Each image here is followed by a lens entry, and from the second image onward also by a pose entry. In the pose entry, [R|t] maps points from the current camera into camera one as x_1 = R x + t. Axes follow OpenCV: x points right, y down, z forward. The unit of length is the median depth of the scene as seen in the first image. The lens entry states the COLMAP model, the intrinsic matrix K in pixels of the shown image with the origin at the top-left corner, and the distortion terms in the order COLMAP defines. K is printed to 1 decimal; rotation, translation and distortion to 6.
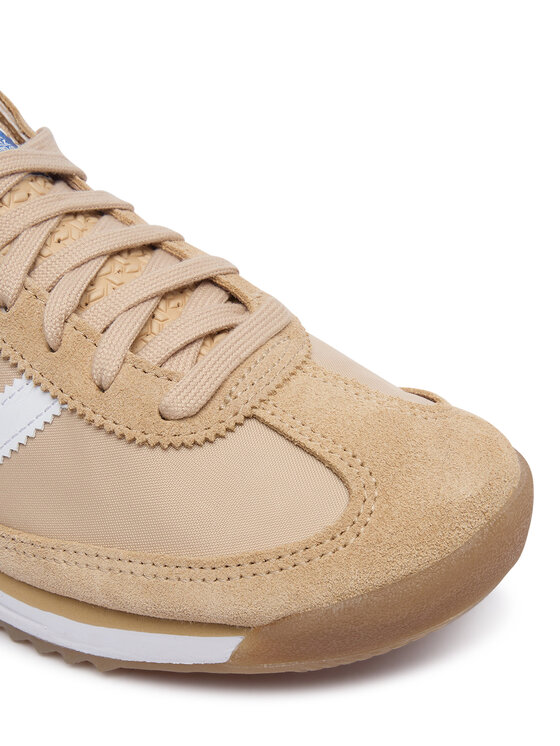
lens RADIAL K [[1051.9, 0, 281.8], [0, 1051.9, 372.5], [0, 0, 1]] dist [0.018140, 0.000000]
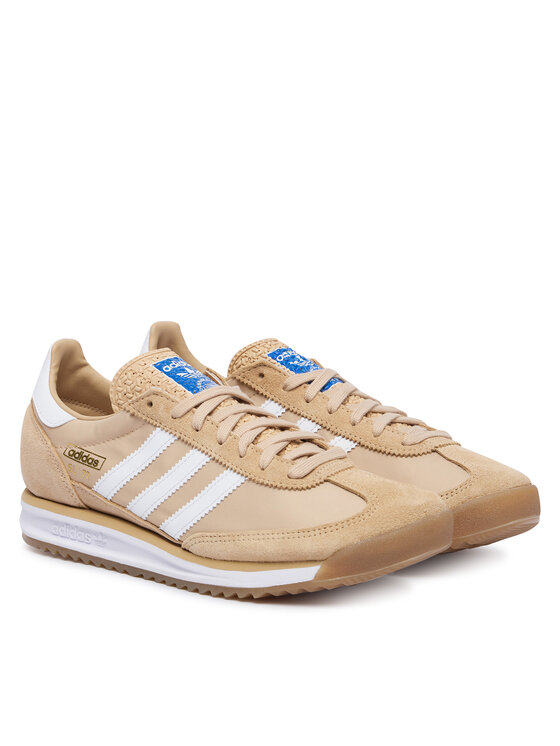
lens RADIAL K [[2183.6, 0, 279.7], [0, 2183.6, 372.6], [0, 0, 1]] dist [0.079322, 0.000000]
pose [[0.996332, 0.001027, -0.085570, 0.279836], [-0.040048, 0.889274, -0.455618, 2.035641], [0.075627, 0.457373, 0.886053, -3.391577]]
